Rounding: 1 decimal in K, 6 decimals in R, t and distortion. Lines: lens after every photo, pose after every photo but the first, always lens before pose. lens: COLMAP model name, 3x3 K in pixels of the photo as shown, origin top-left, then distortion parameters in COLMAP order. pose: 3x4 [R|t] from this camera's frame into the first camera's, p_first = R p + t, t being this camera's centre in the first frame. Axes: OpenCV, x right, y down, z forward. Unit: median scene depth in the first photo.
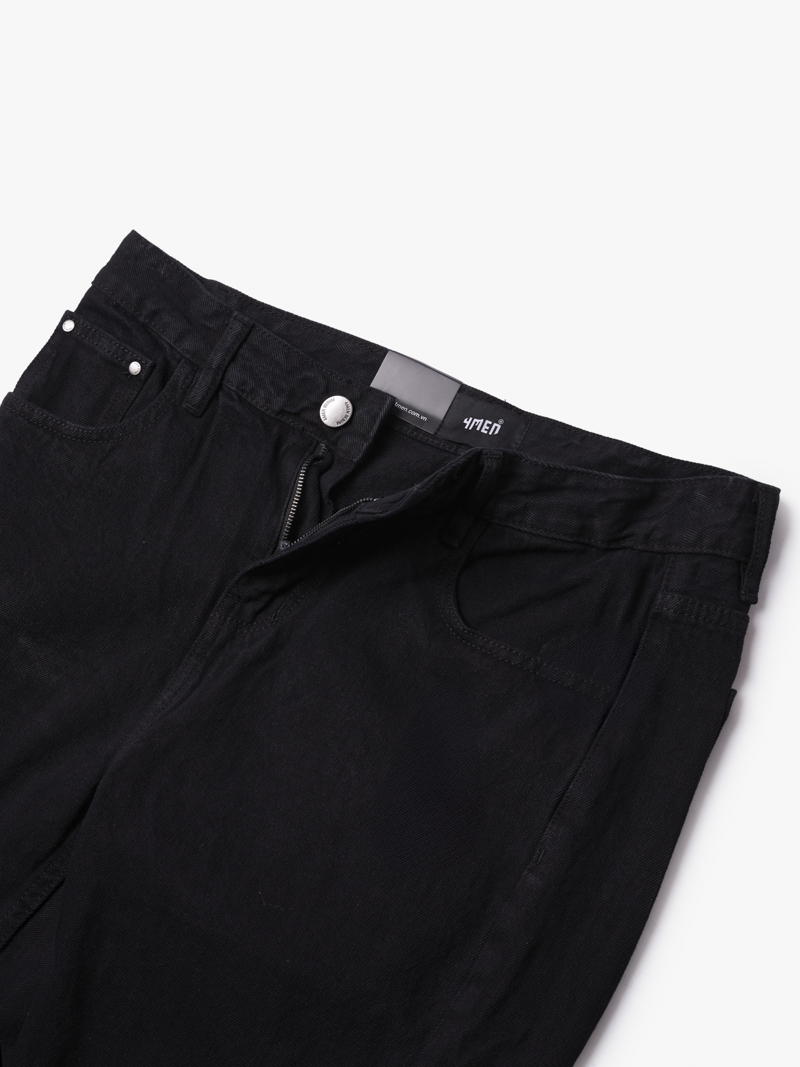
lens RADIAL K [[1554.5, 0, 400.0], [0, 1554.5, 533.5], [0, 0, 1]] dist [-0.435015, 0.005316]
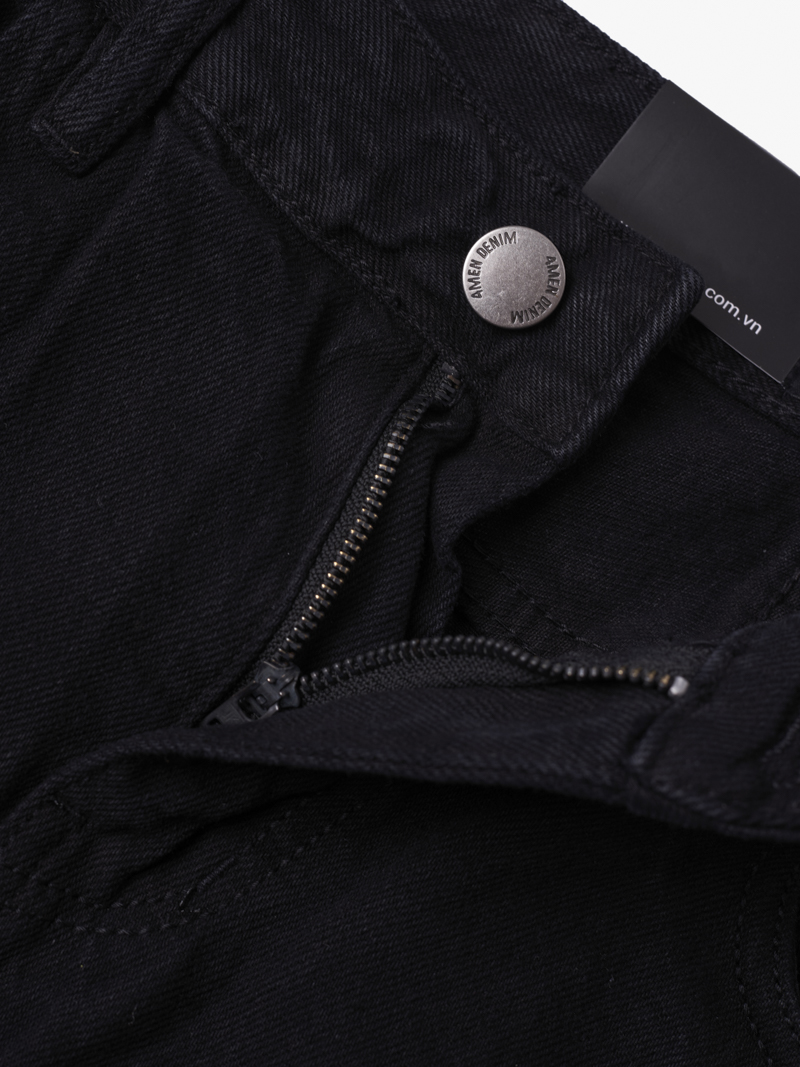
lens RADIAL K [[1555.9, 0, 400.0], [0, 1555.9, 533.5], [0, 0, 1]] dist [0.011916, -0.642442]
pose [[0.957833, 0.228476, 0.174225, -0.107157], [-0.245770, 0.965604, 0.084887, -0.049201], [-0.148838, -0.124127, 0.981040, 0.684532]]
